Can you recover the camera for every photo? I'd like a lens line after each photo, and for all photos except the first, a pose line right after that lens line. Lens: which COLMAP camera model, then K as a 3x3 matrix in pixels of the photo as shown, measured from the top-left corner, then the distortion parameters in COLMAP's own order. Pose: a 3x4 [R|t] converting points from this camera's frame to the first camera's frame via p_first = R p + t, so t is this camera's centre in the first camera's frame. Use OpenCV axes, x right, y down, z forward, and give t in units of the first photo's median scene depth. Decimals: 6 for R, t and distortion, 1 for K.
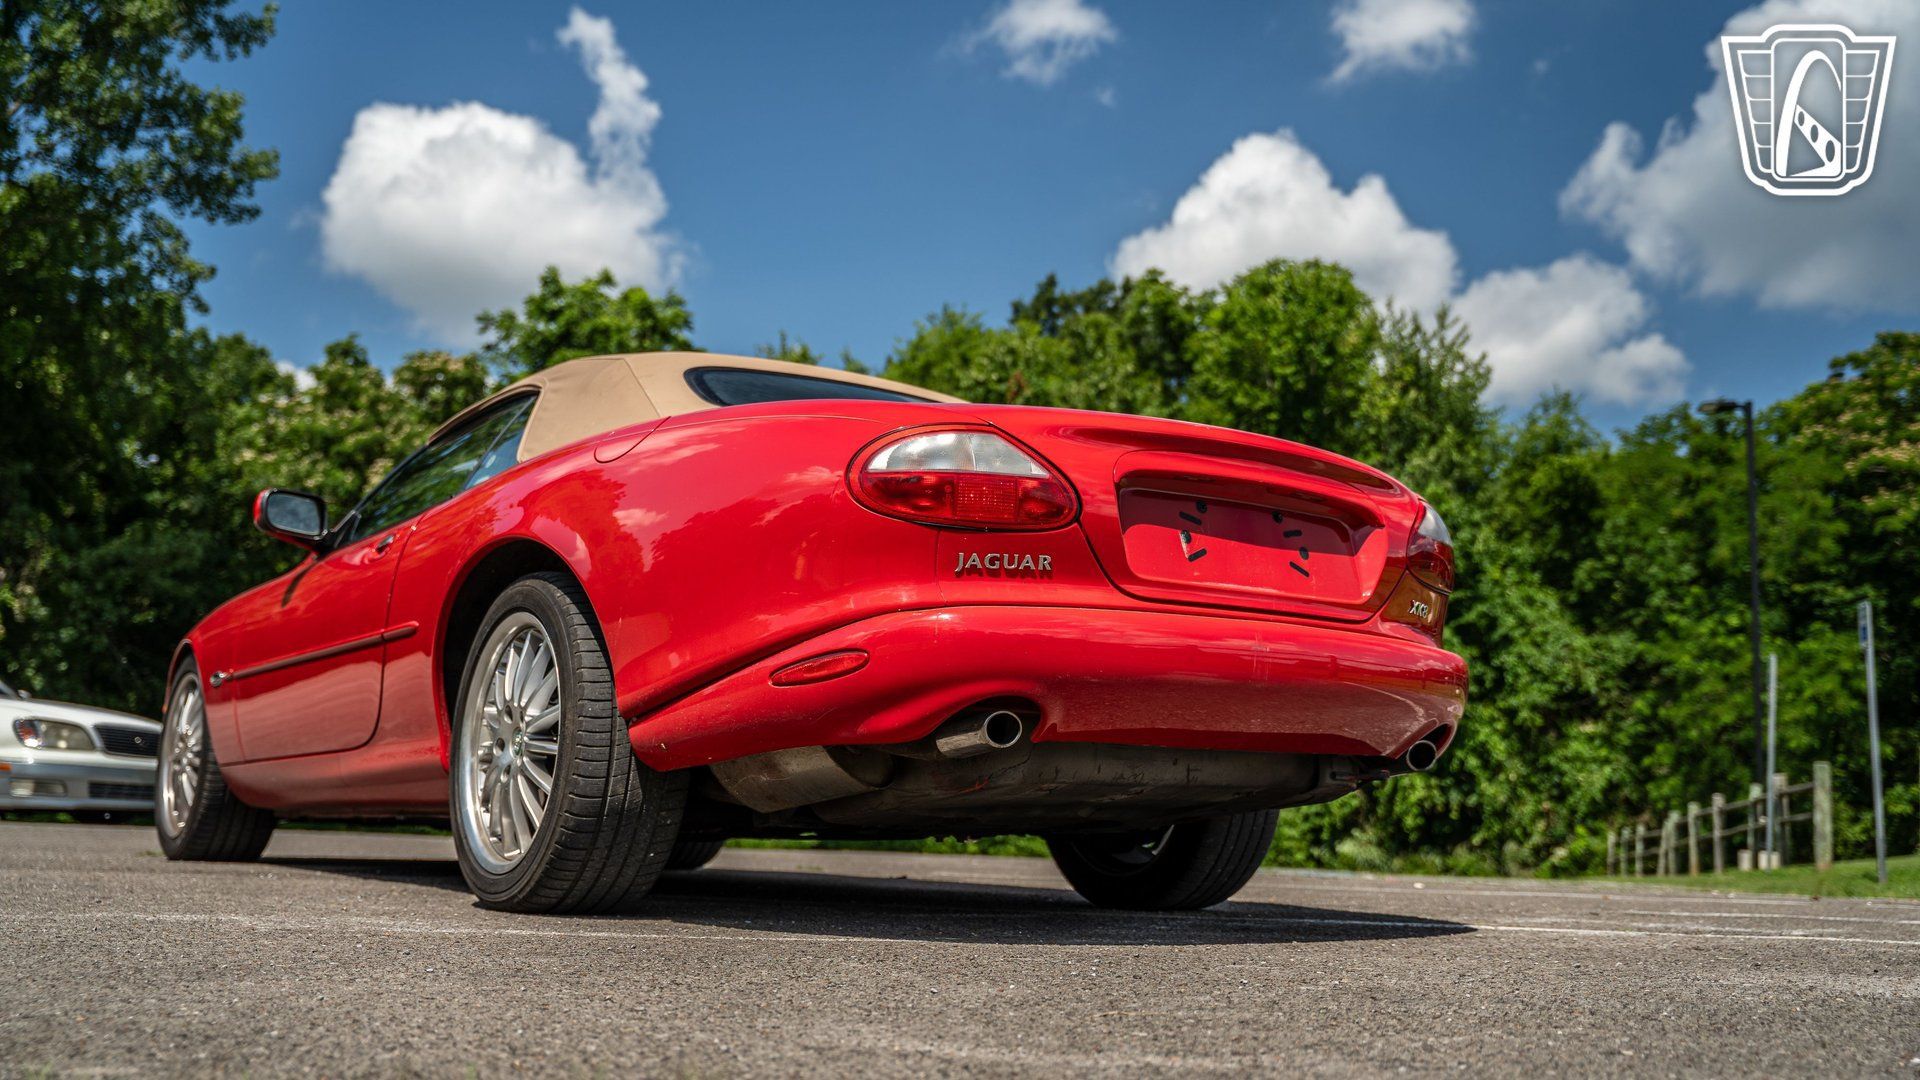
lens RADIAL K [[1850.7, 0, 946.6], [0, 1850.7, 536.4], [0, 0, 1]] dist [-0.006966, 0.000000]
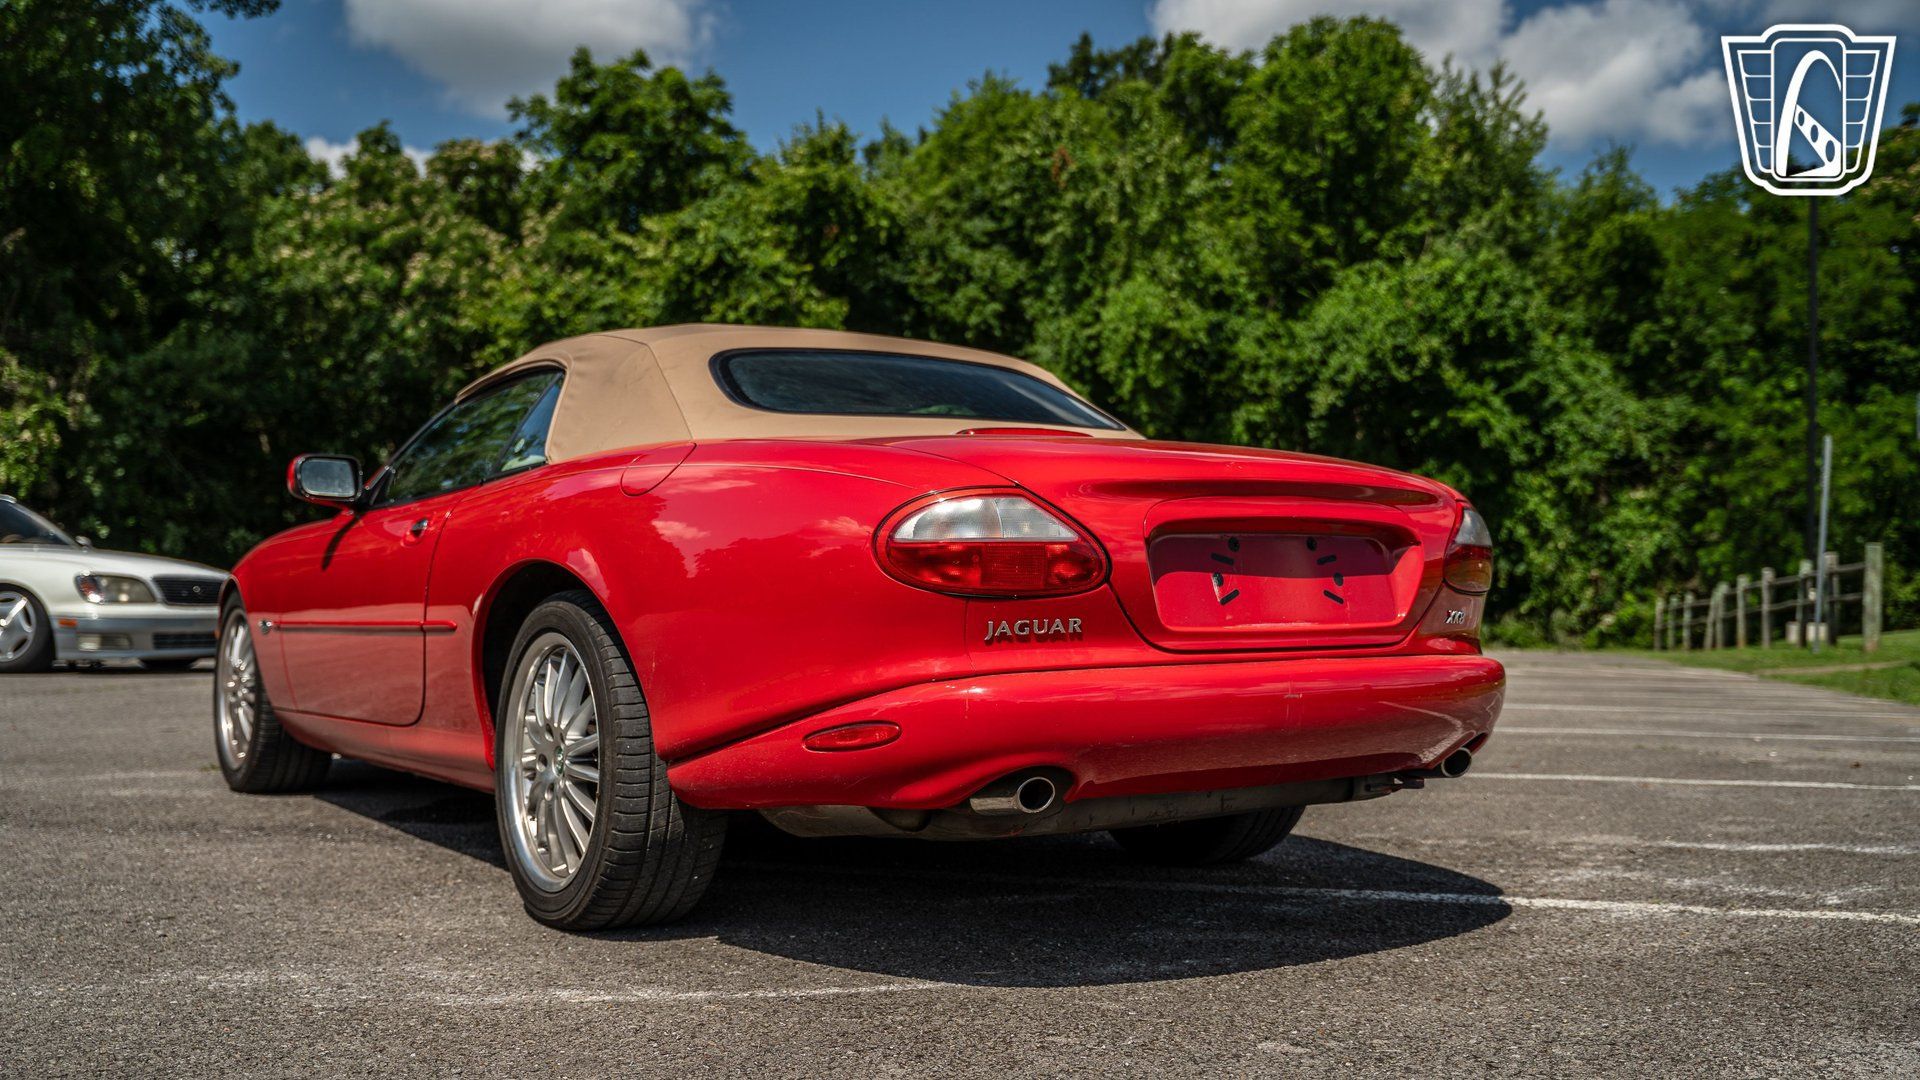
lens RADIAL K [[1850.7, 0, 954.4], [0, 1850.7, 557.8], [0, 0, 1]] dist [-0.006966, 0.000000]
pose [[0.999493, -0.021411, -0.023569, 0.000933], [0.024486, 0.989986, 0.139023, -0.011925], [0.020357, -0.139529, 0.990009, 0.001462]]
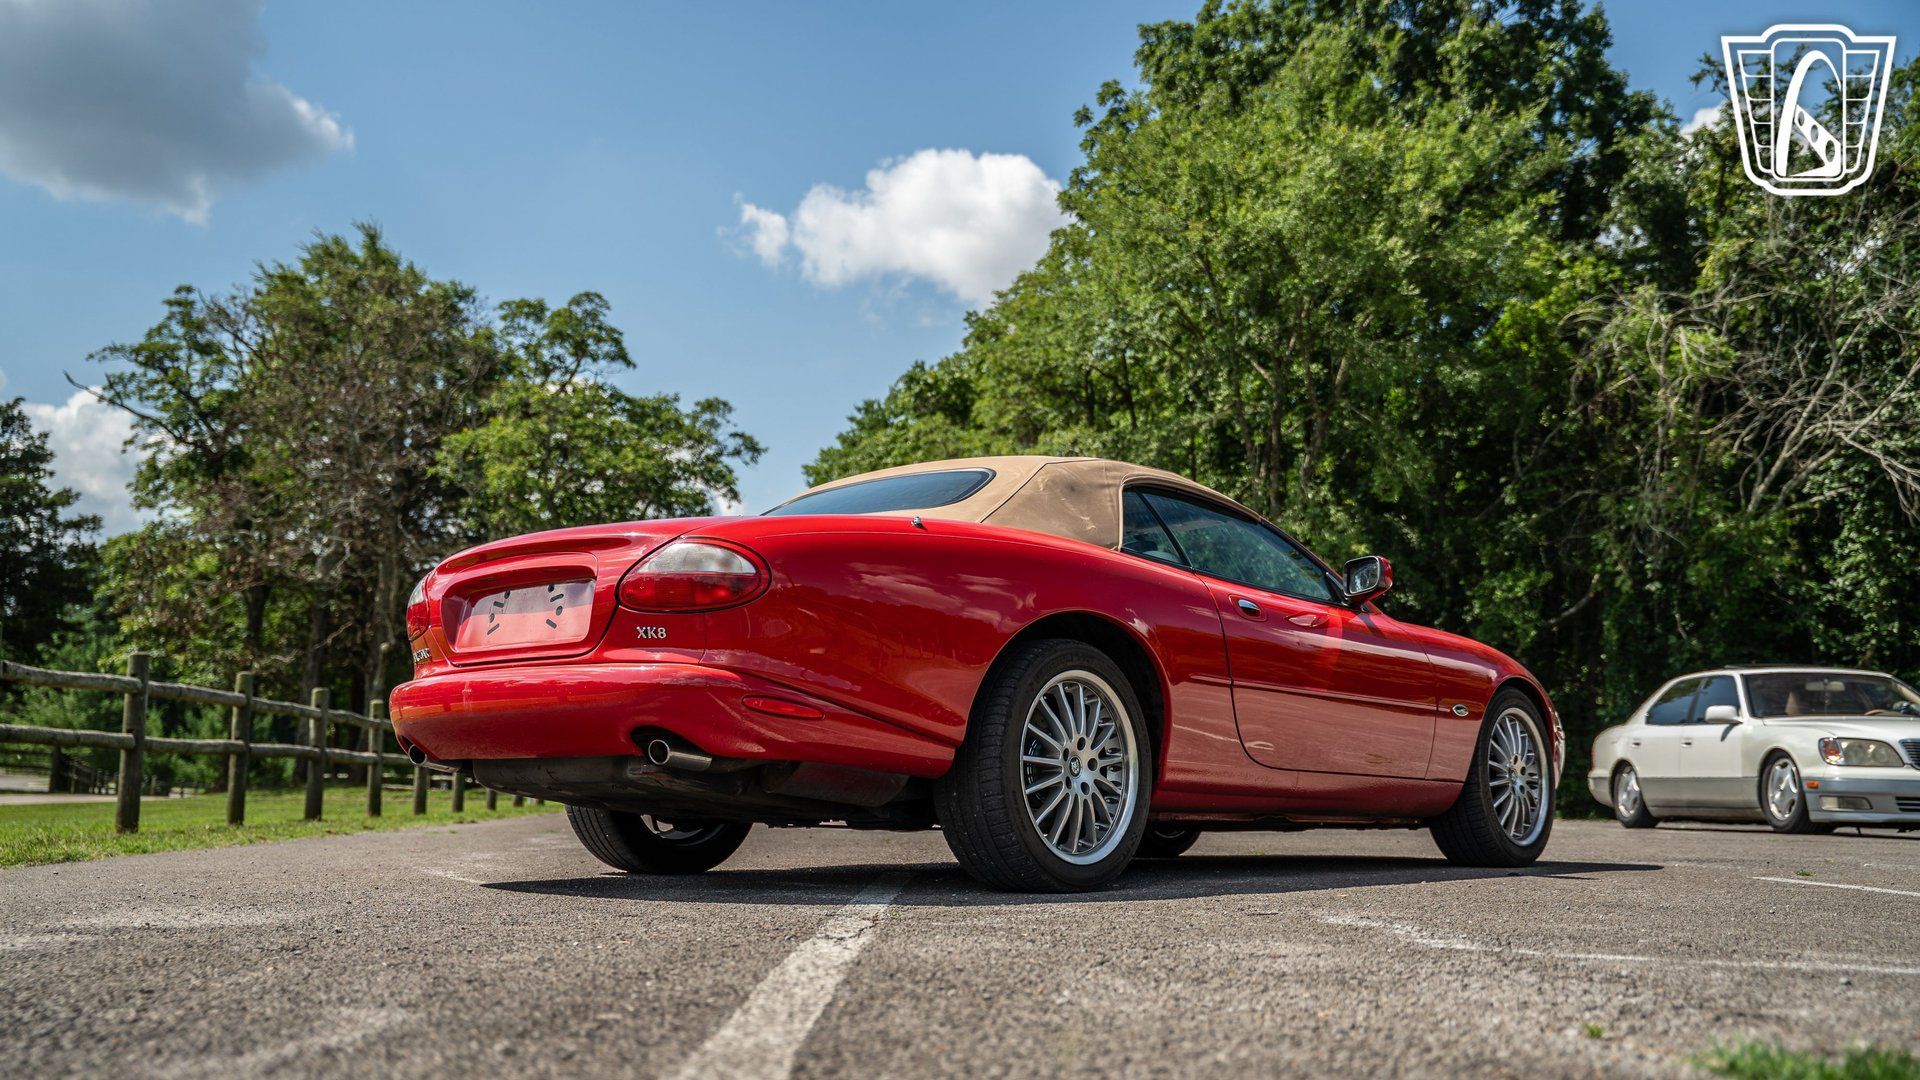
lens RADIAL K [[1850.7, 0, 947.7], [0, 1850.7, 548.4], [0, 0, 1]] dist [-0.006966, 0.000000]
pose [[0.222038, -0.152891, -0.962976, 0.129048], [0.145088, 0.981815, -0.122429, 0.014117], [0.964183, -0.112532, 0.240183, 0.078510]]
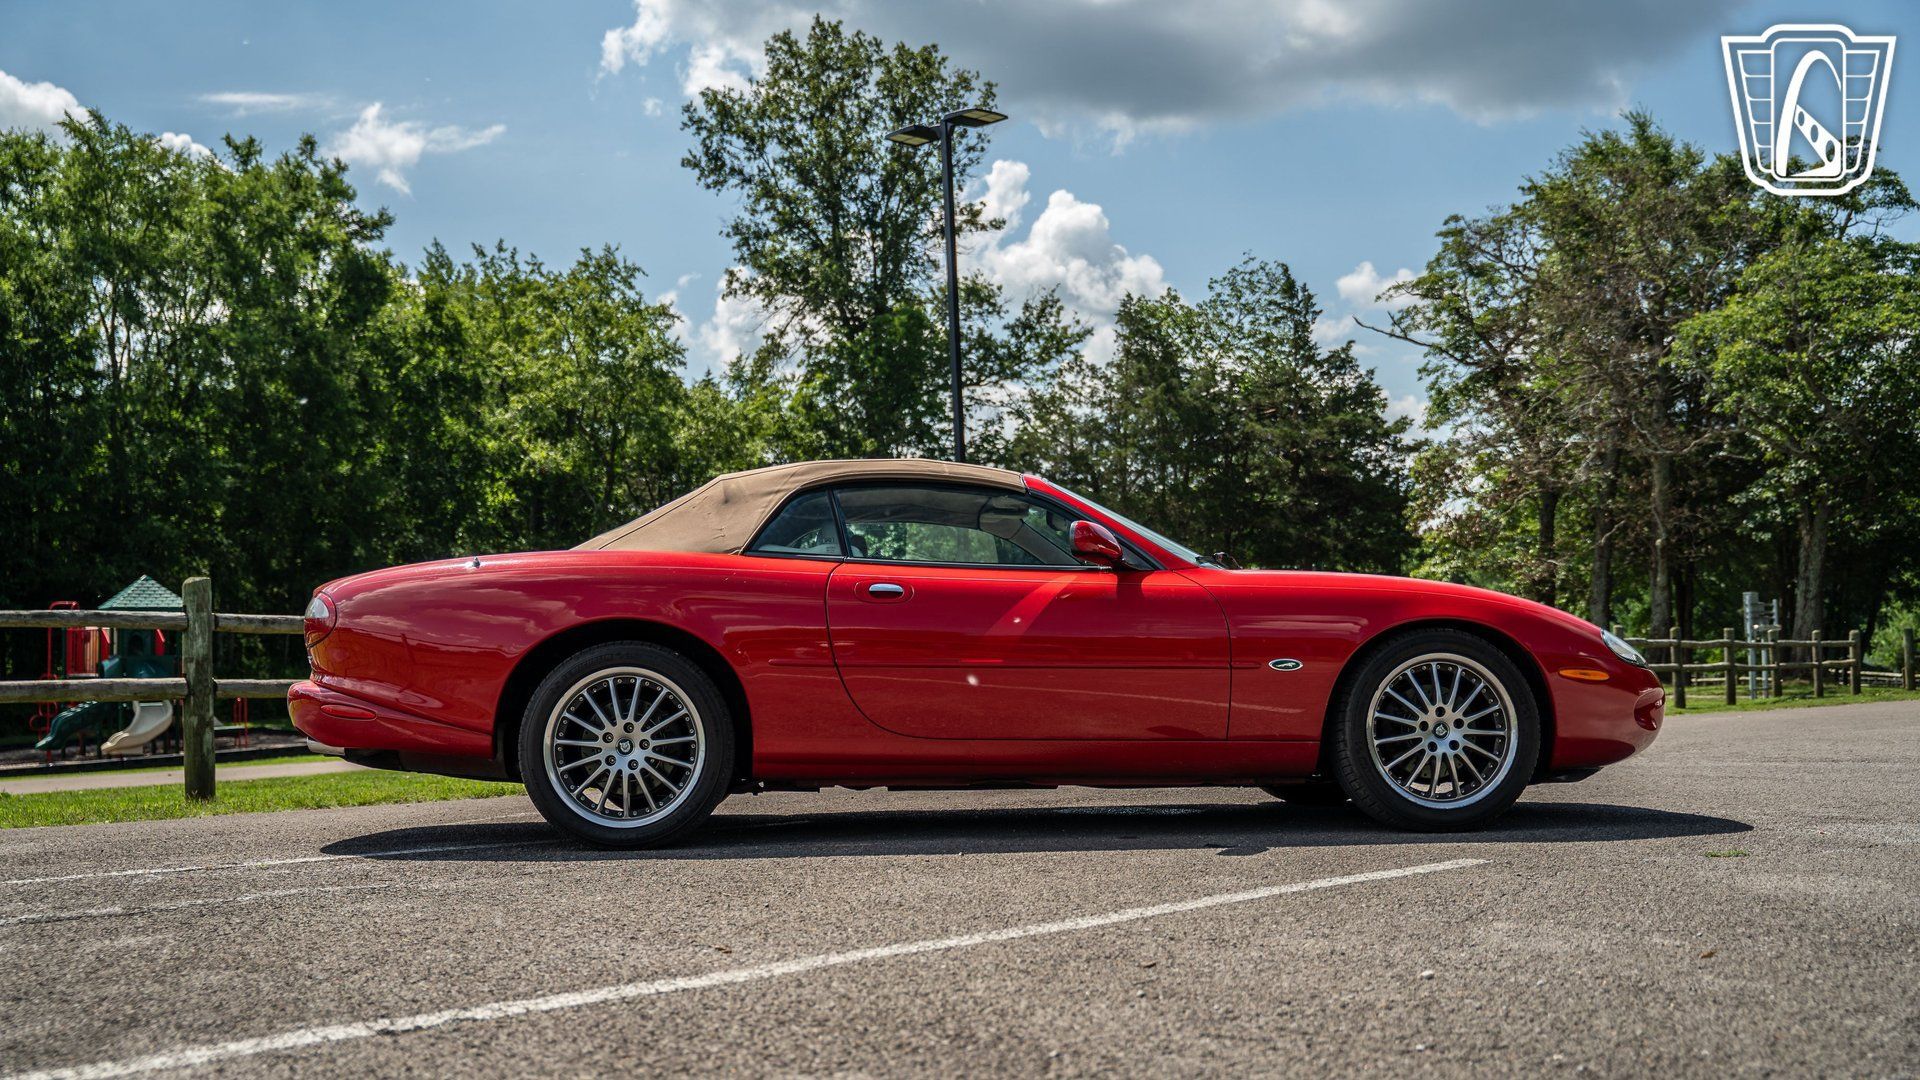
lens RADIAL K [[1850.7, 0, 964.7], [0, 1850.7, 540.8], [0, 0, 1]] dist [-0.006966, 0.000000]
pose [[-0.519705, -0.085401, -0.850067, 0.124182], [0.131299, 0.975187, -0.178243, 0.027977], [0.844196, -0.204247, -0.495596, 0.209932]]
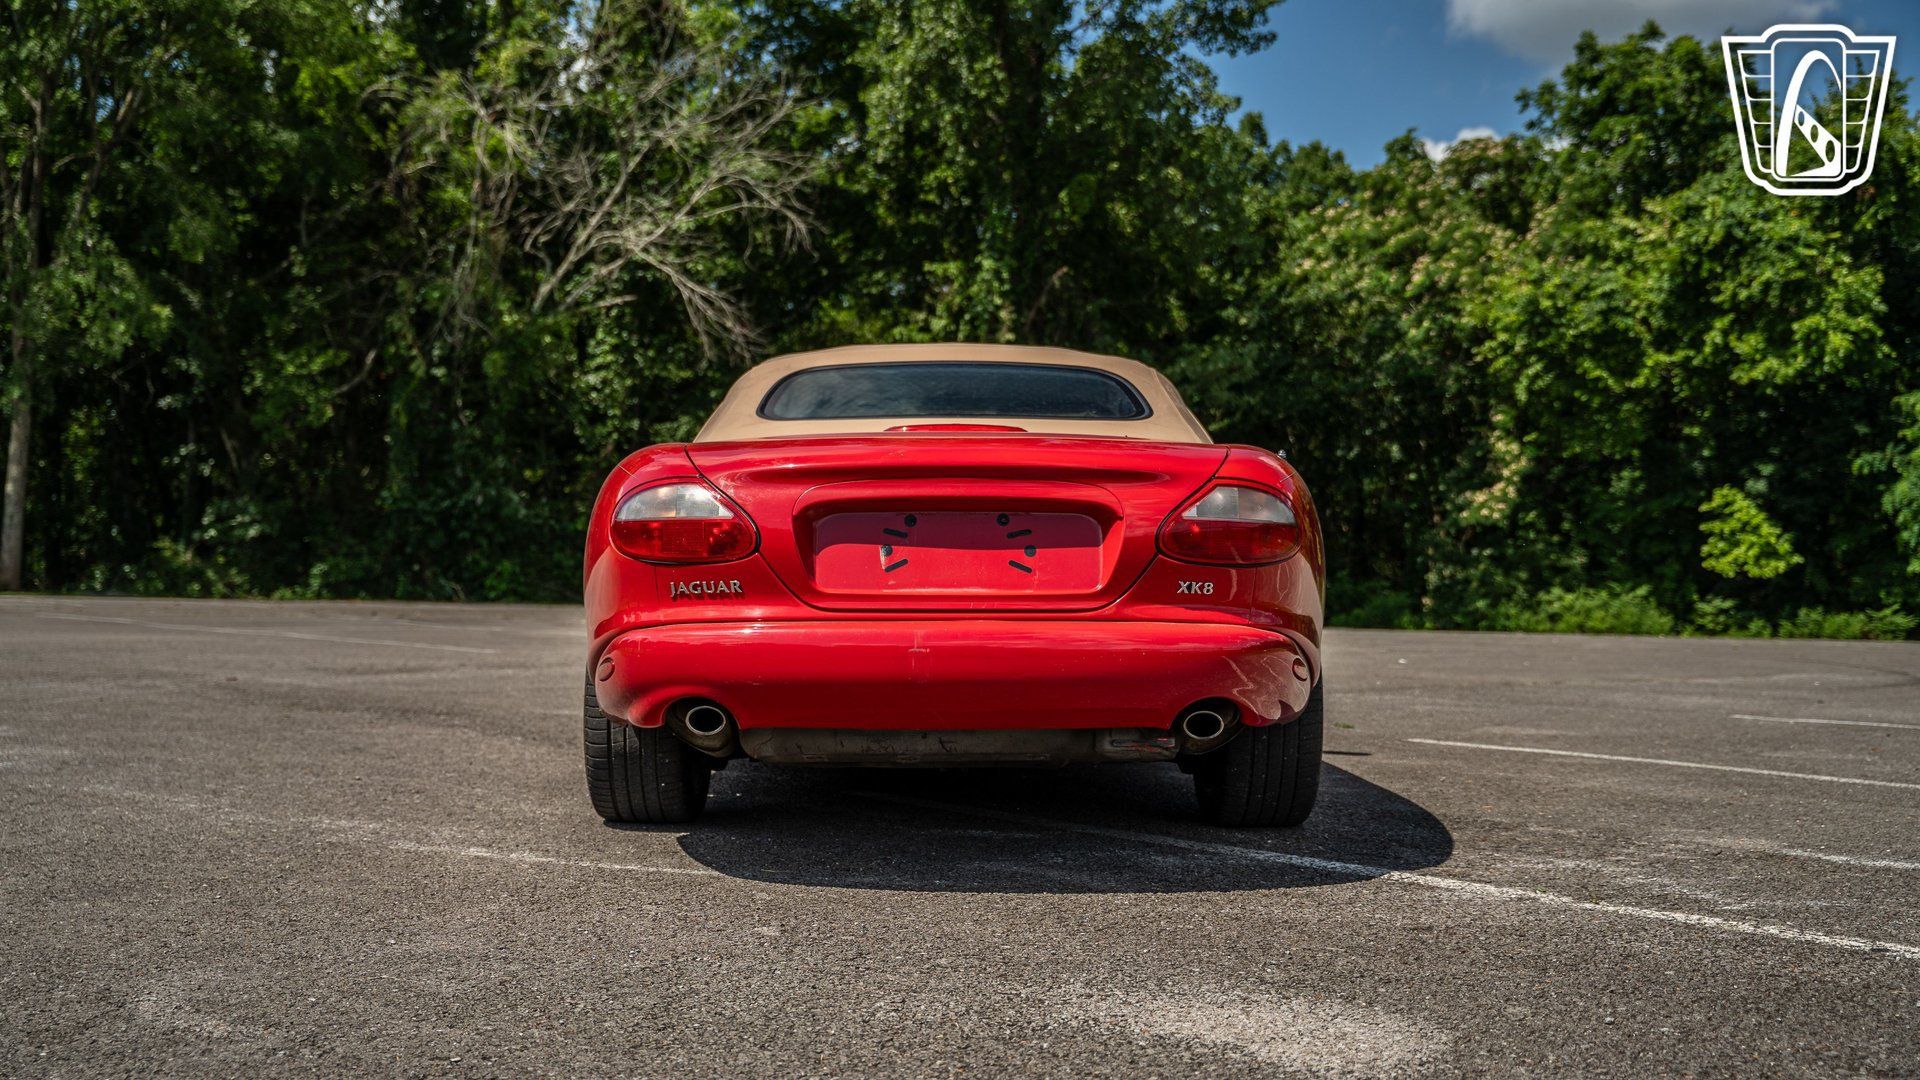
lens RADIAL K [[1850.7, 0, 973.4], [0, 1850.7, 516.8], [0, 0, 1]] dist [-0.006966, 0.000000]
pose [[0.825236, -0.033504, -0.563793, 0.065289], [0.097283, 0.991751, 0.083460, -0.008856], [0.556346, -0.123722, 0.821689, 0.005671]]
